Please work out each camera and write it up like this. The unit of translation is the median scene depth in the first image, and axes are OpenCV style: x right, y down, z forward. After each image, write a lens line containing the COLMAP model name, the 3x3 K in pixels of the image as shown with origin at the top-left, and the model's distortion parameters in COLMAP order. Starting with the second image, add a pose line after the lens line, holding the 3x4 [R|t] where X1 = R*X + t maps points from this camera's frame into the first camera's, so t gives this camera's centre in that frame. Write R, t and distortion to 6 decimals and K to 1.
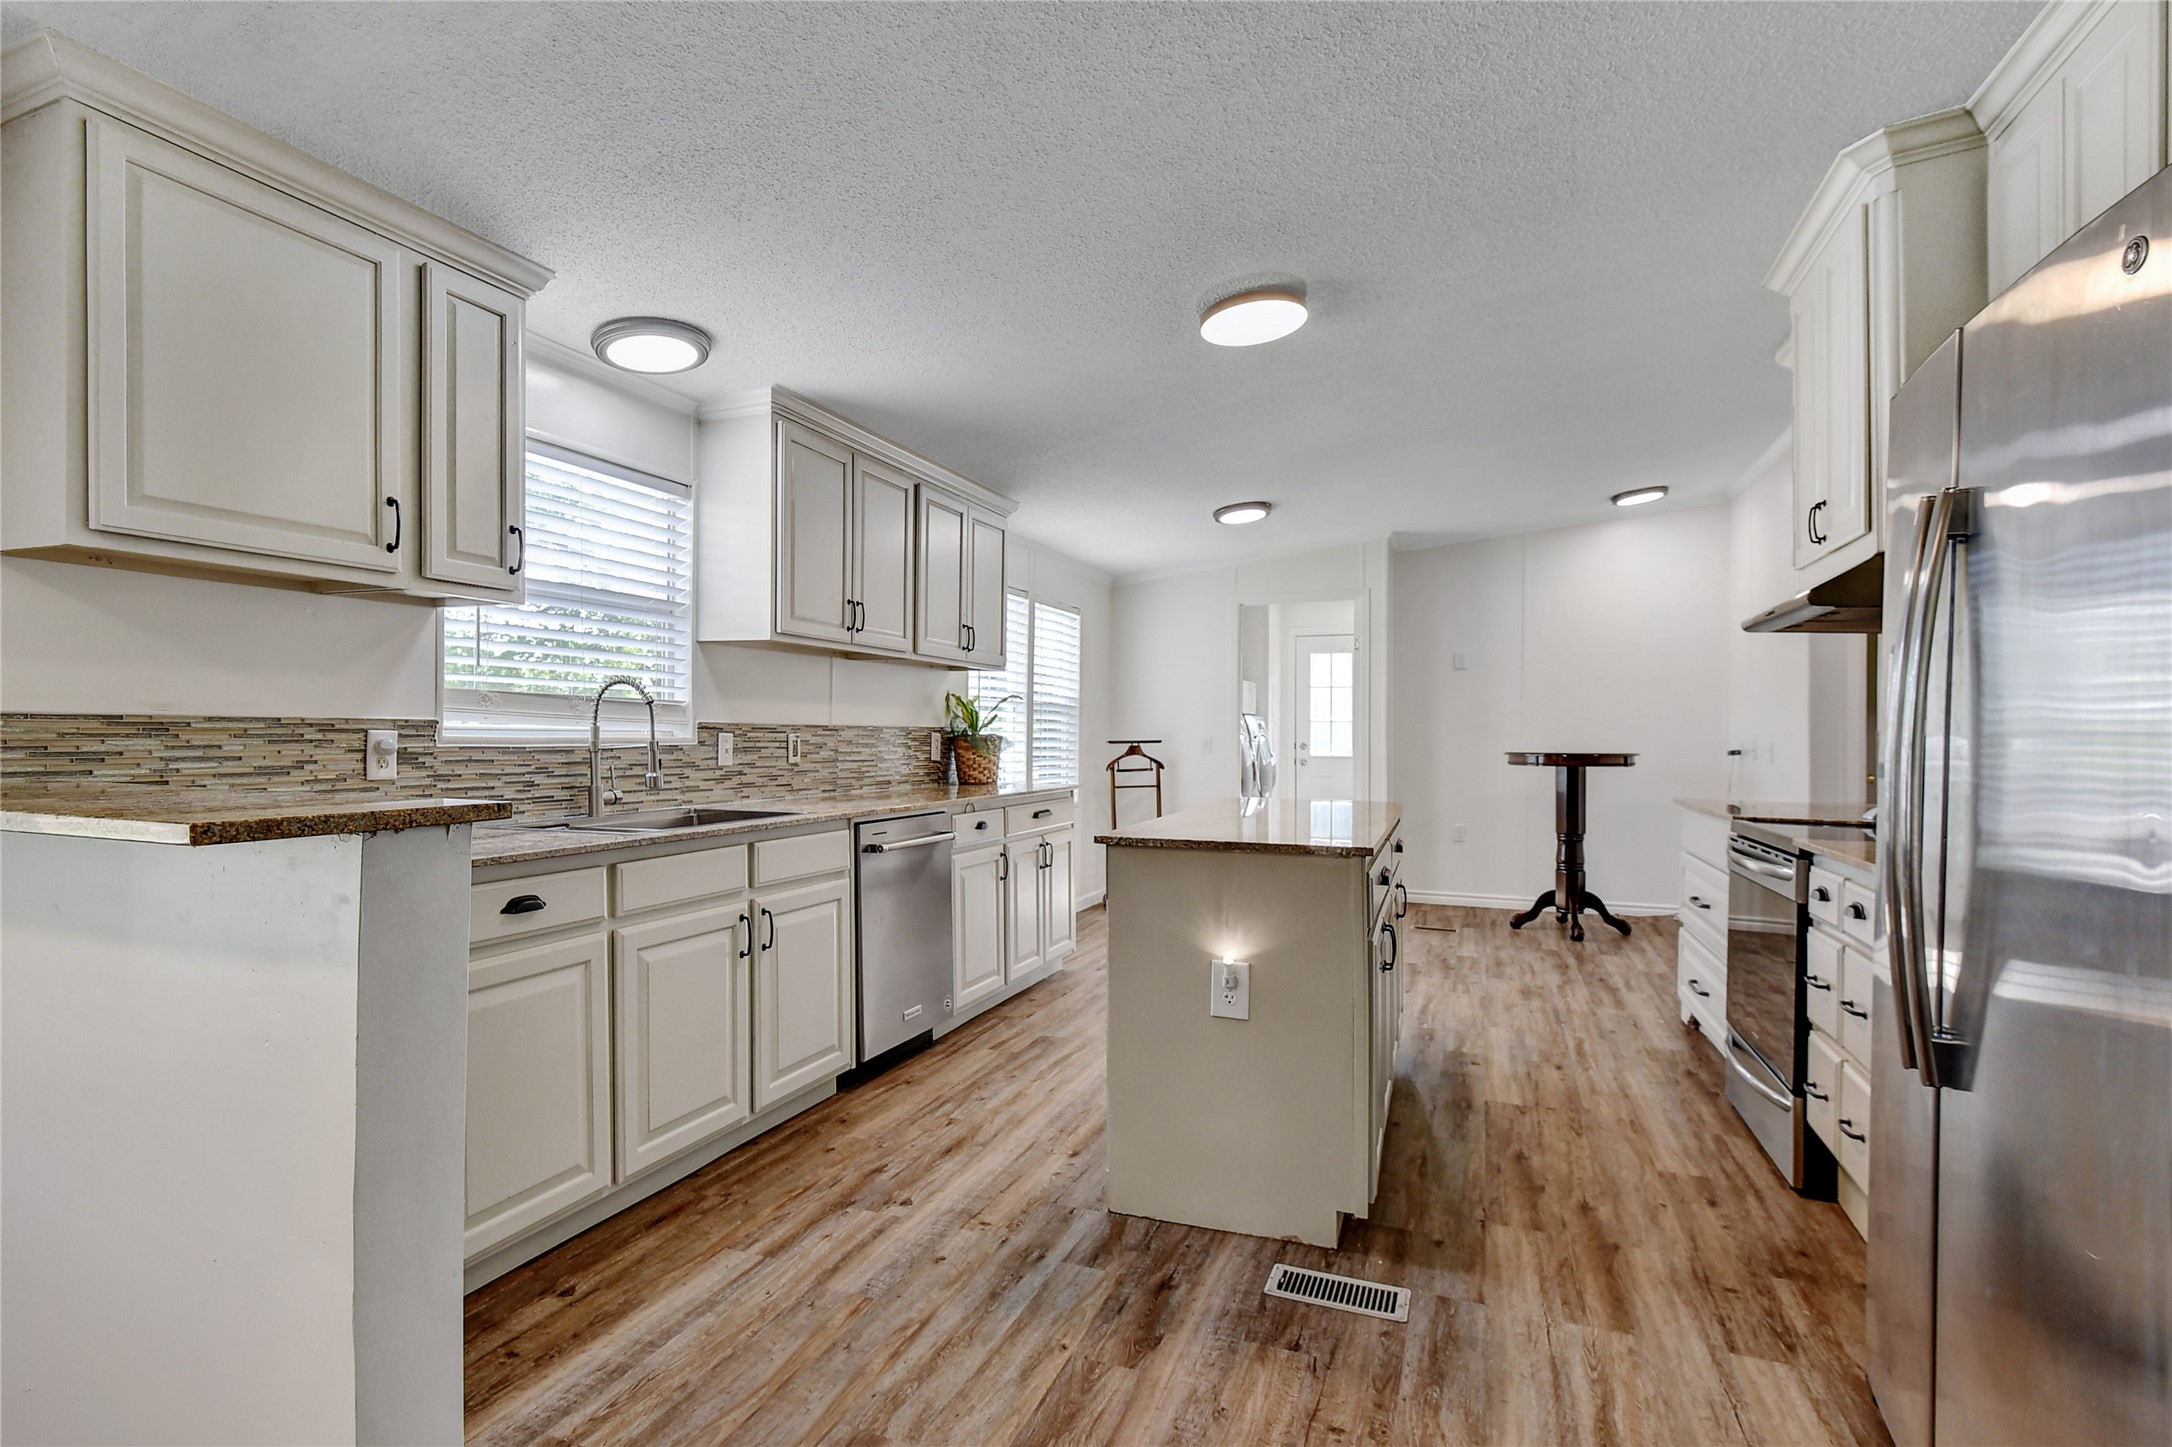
lens RADIAL K [[1044.1, 0, 1074.1], [0, 1044.1, 736.7], [0, 0, 1]] dist [-0.008484, -0.005911]
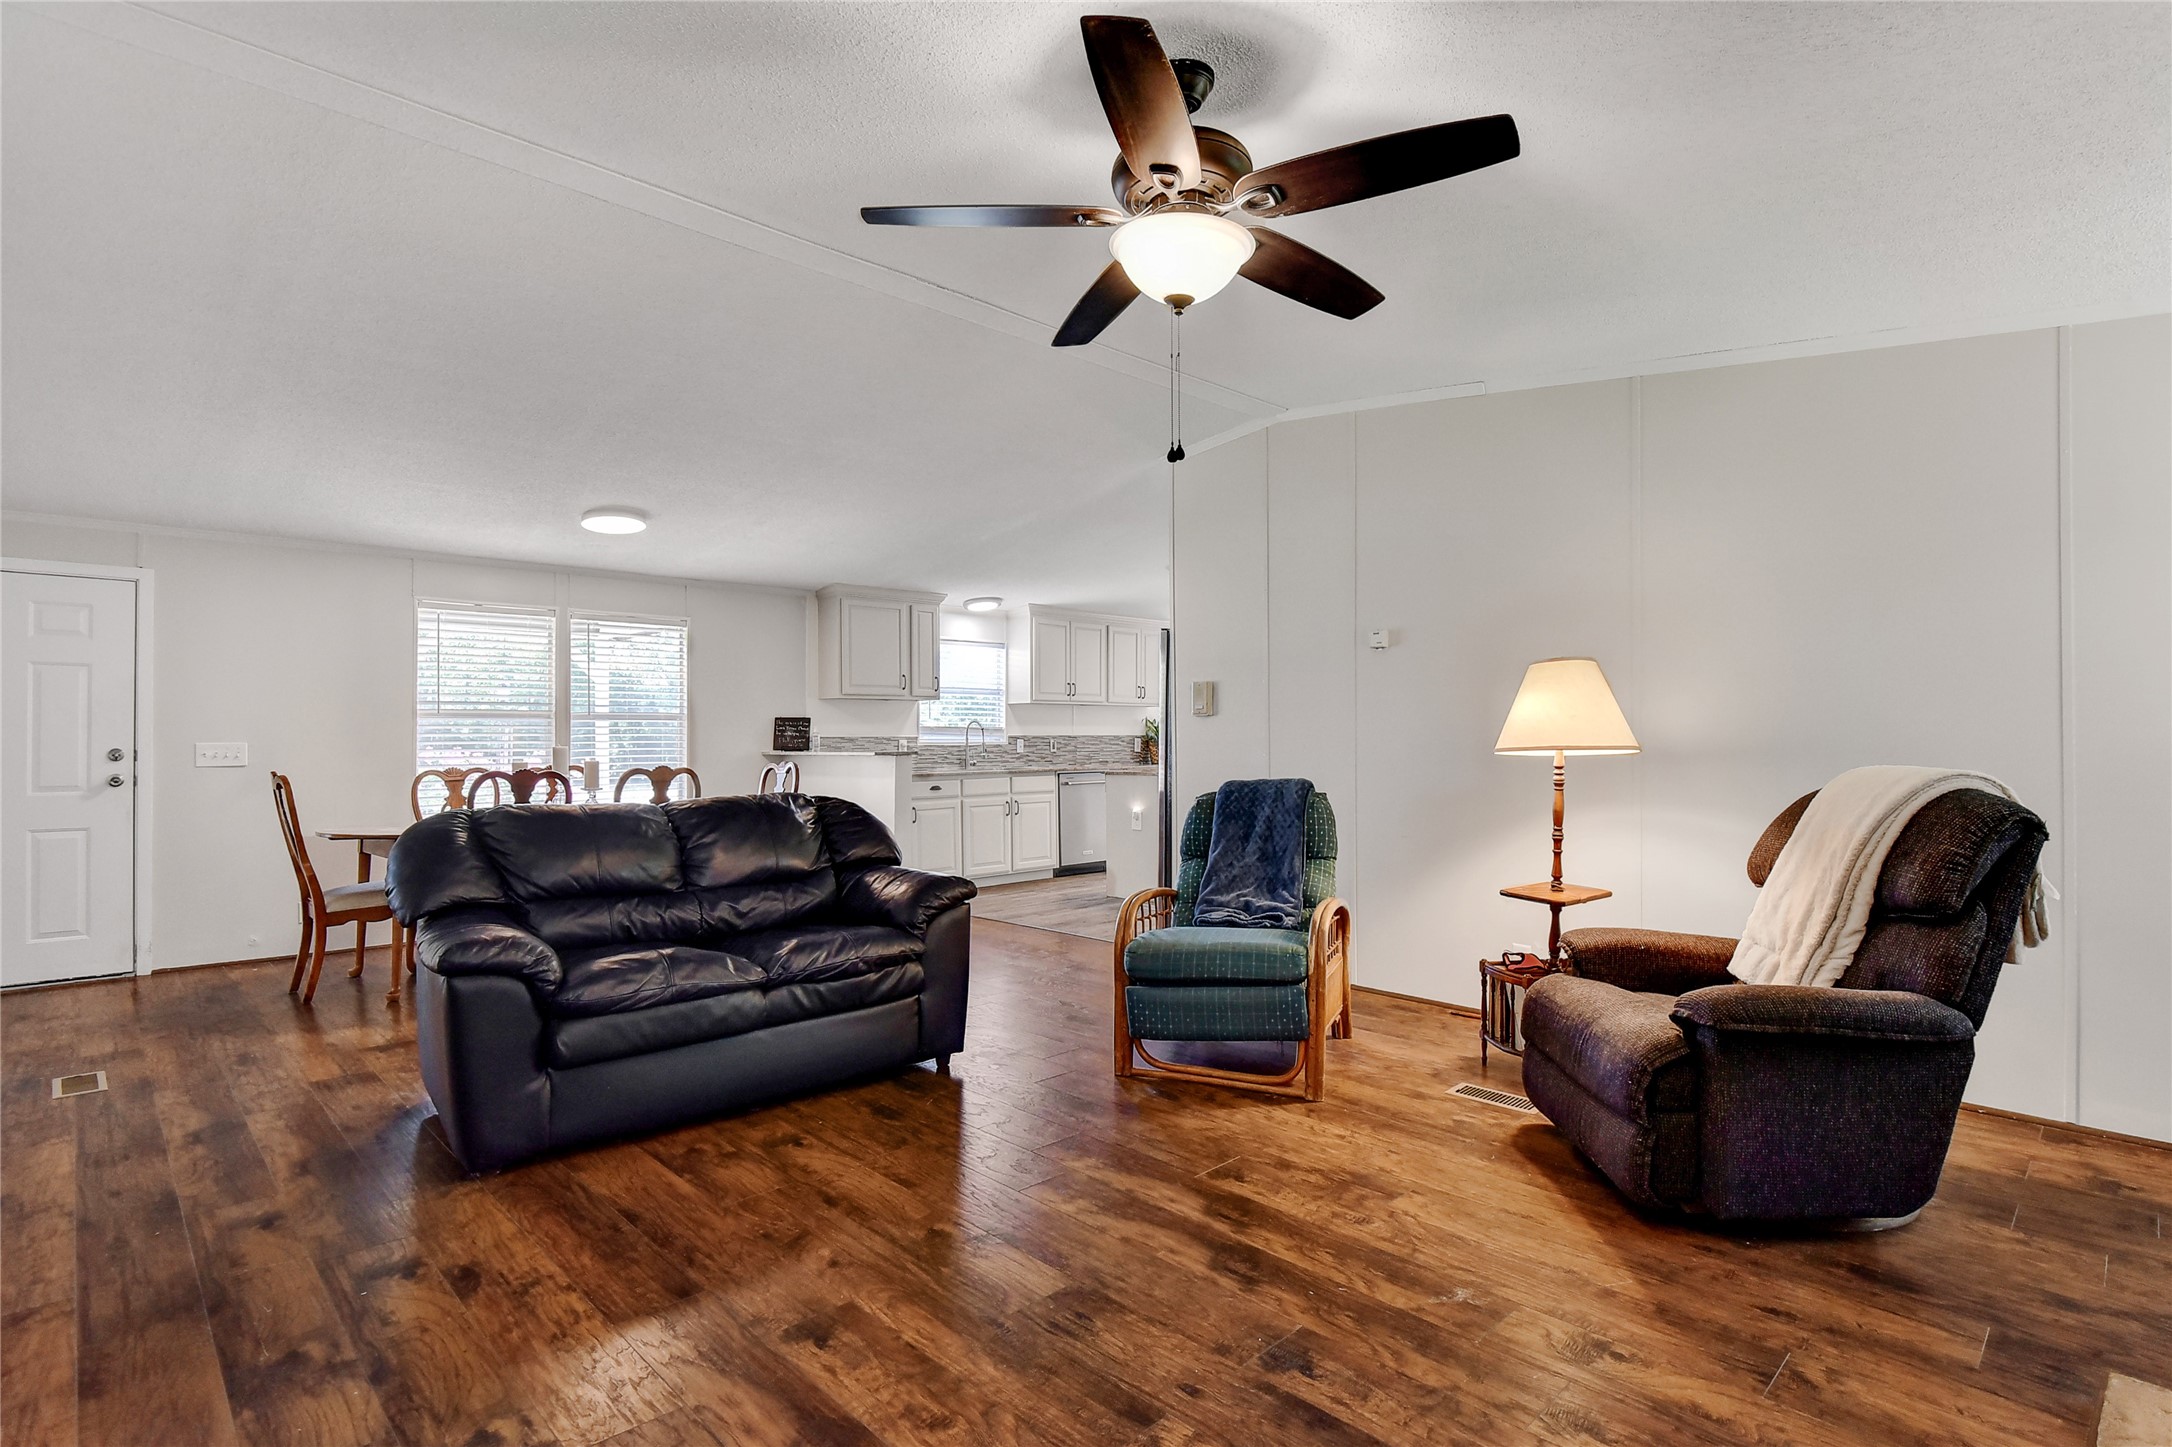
lens RADIAL K [[1044.1, 0, 1079.0], [0, 1044.1, 726.4], [0, 0, 1]] dist [-0.008484, -0.005911]
pose [[0.911377, -0.021609, -0.411006, 0.844330], [0.014408, 0.999684, -0.020610, 0.018548], [0.411321, 0.012862, 0.911400, -1.251556]]
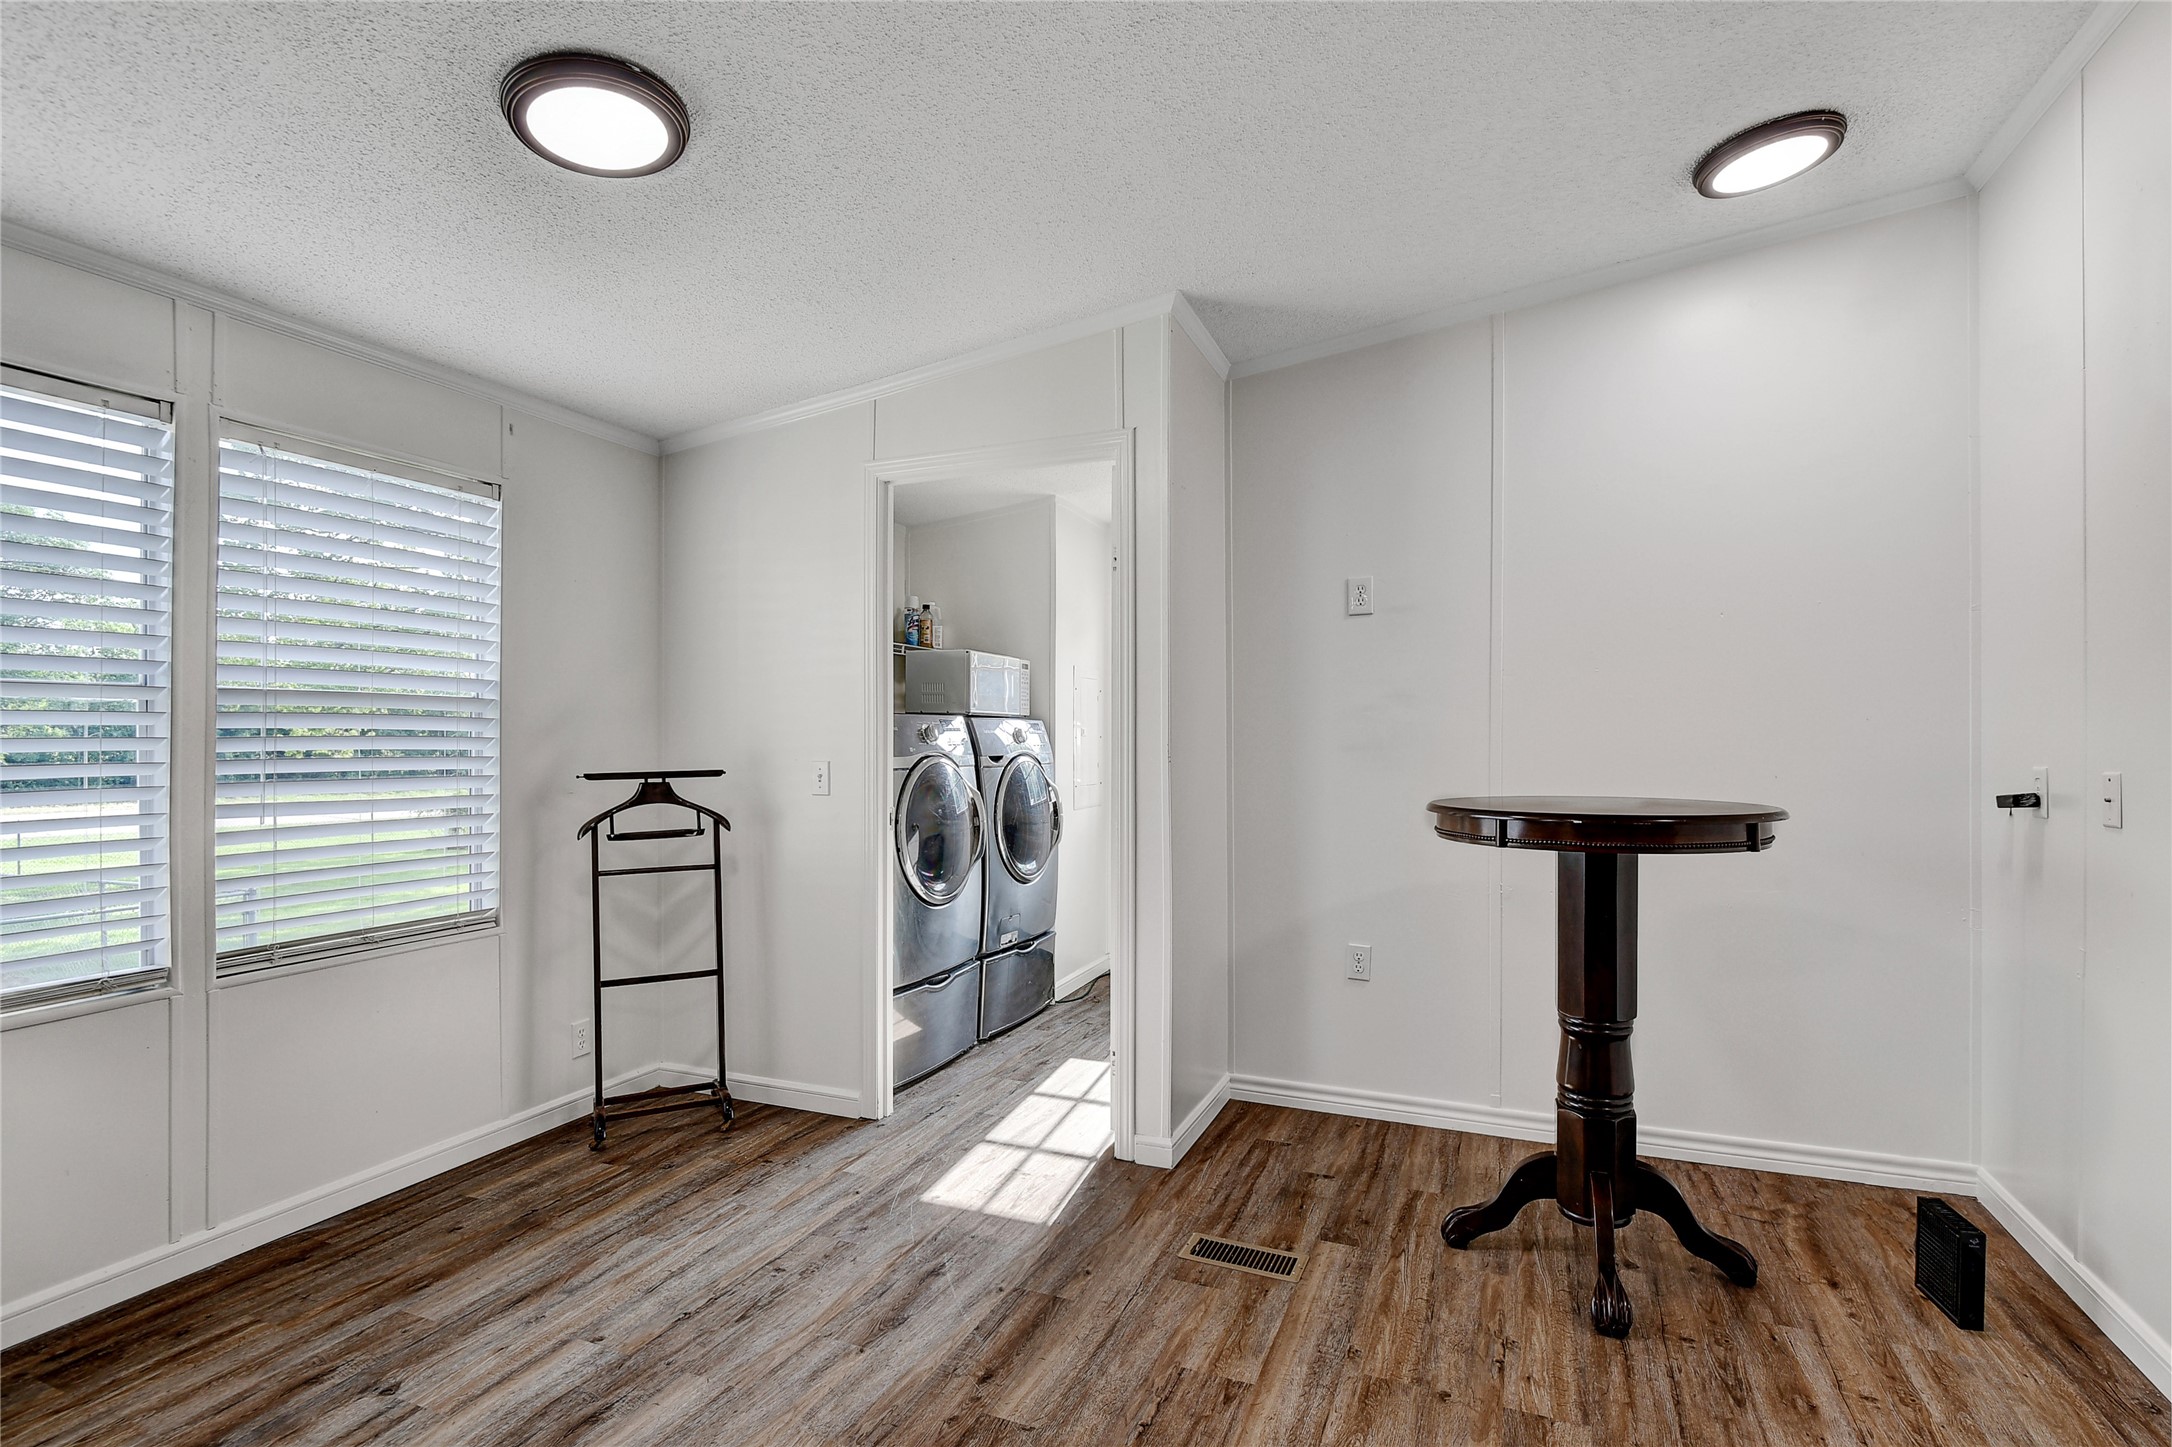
lens RADIAL K [[1044.1, 0, 1068.9], [0, 1044.1, 741.9], [0, 0, 1]] dist [-0.008484, -0.005911]
pose [[0.999183, -0.006386, -0.039900, 0.511806], [0.006362, 0.999980, -0.000718, -0.016215], [0.039904, 0.000464, 0.999203, 1.045186]]
